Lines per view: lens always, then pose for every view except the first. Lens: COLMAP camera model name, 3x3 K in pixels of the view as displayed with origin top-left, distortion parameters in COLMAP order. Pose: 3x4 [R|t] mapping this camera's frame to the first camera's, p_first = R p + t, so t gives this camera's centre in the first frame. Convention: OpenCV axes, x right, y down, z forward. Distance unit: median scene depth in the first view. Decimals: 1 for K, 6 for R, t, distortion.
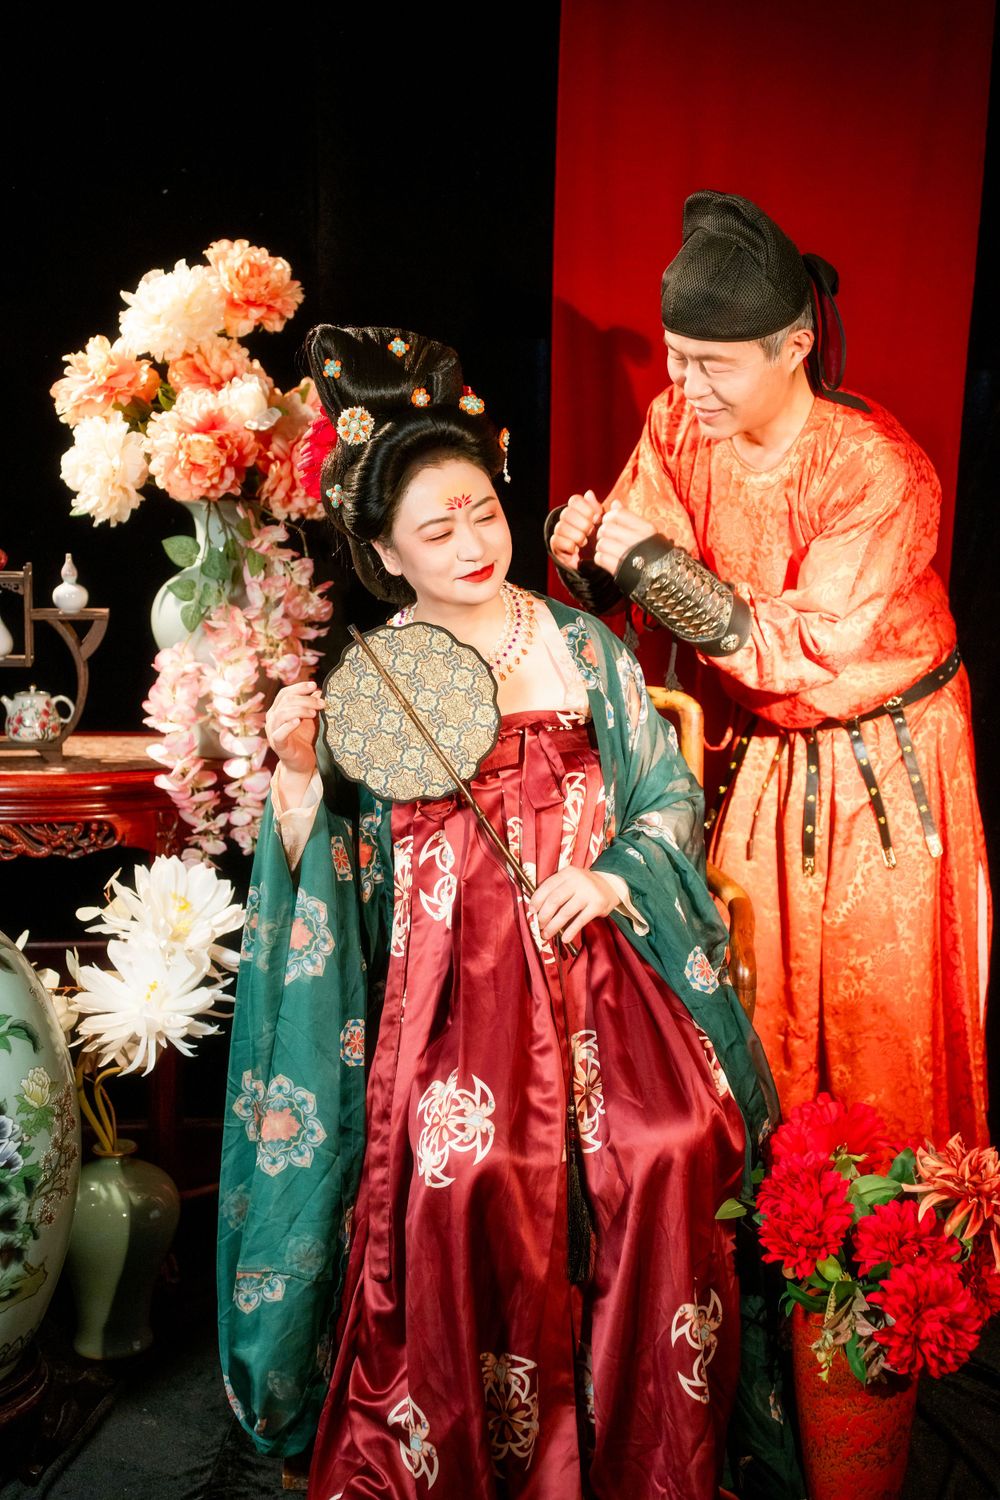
lens RADIAL K [[2419.3, 0, 503.8], [0, 2419.3, 744.1], [0, 0, 1]] dist [0.360665, 0.000000]
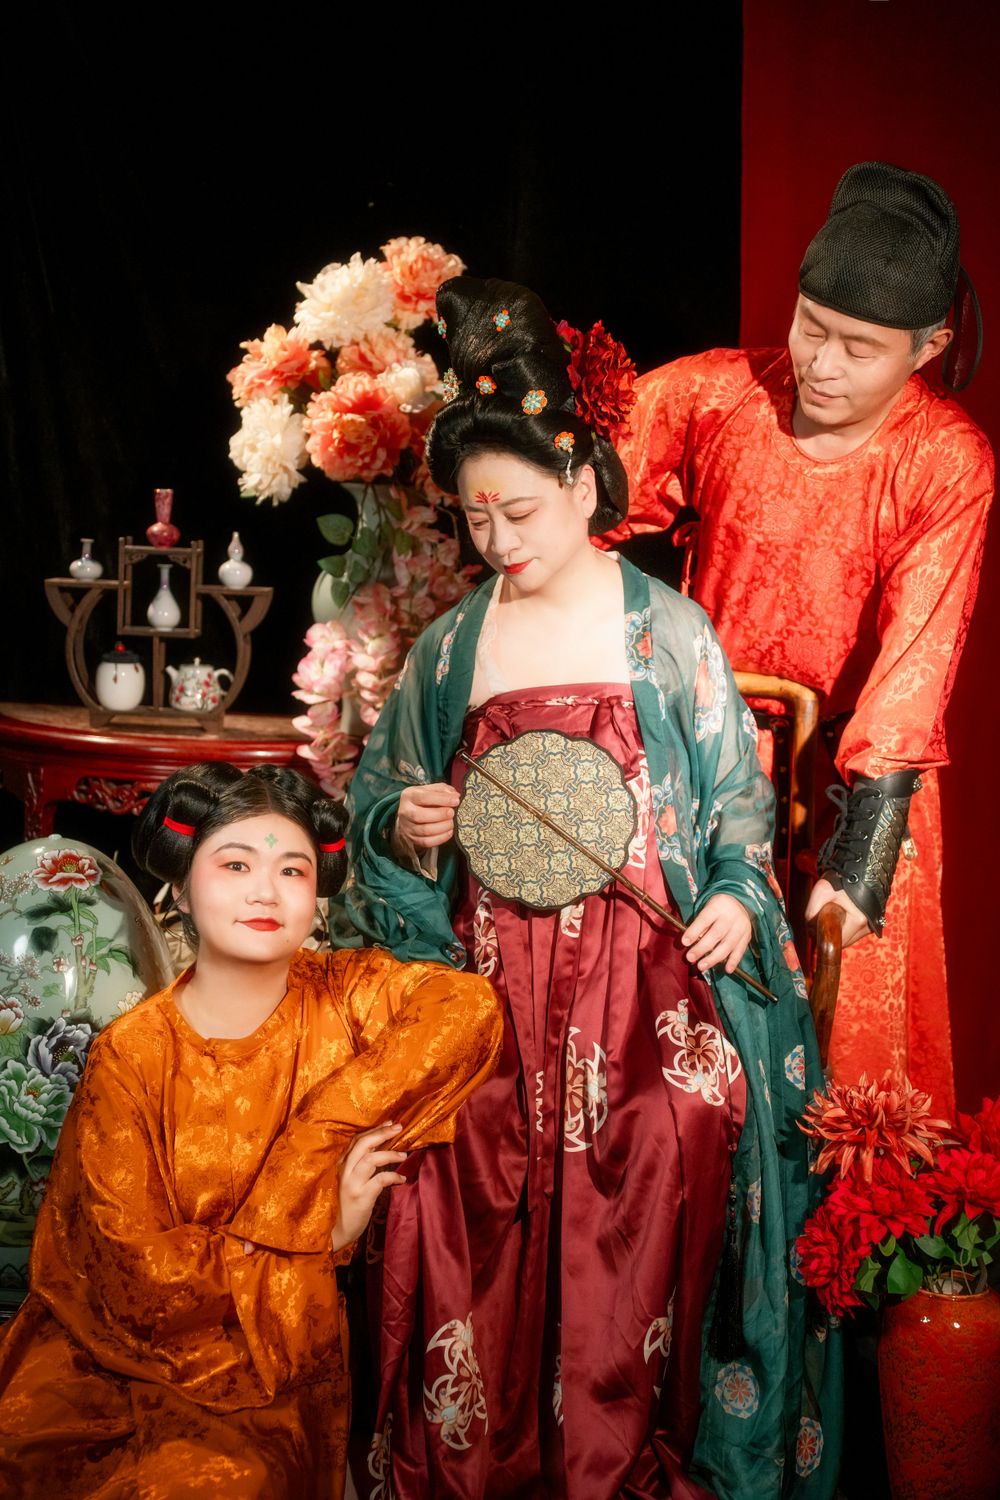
lens RADIAL K [[2419.3, 0, 503.5], [0, 2419.3, 762.1], [0, 0, 1]] dist [0.360665, 0.000000]
pose [[0.987246, 0.049356, -0.151356, 0.099130], [-0.056361, 0.997512, -0.042343, 0.058895], [0.148890, 0.050334, 0.987572, -0.003896]]
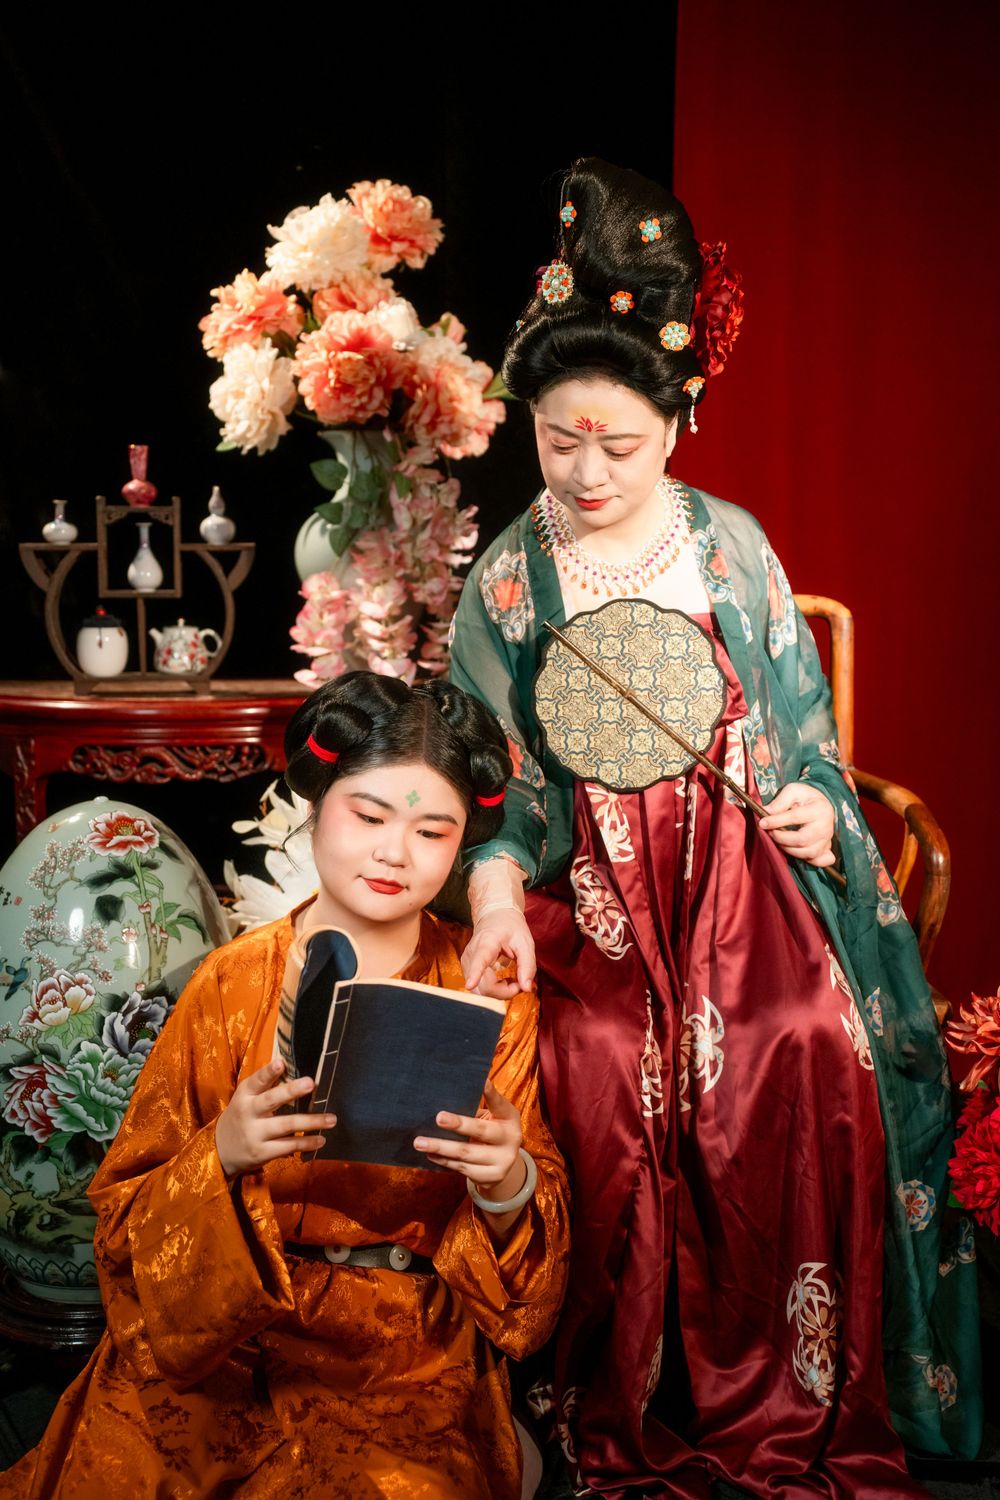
lens RADIAL K [[2034.1, 0, 506.8], [0, 2034.1, 759.0], [0, 0, 1]] dist [0.185646, 0.000000]
pose [[0.999921, -0.012484, -0.001153, -0.059243], [0.012410, 0.998652, -0.050397, 0.080550], [0.001781, 0.050379, 0.998729, 0.164865]]
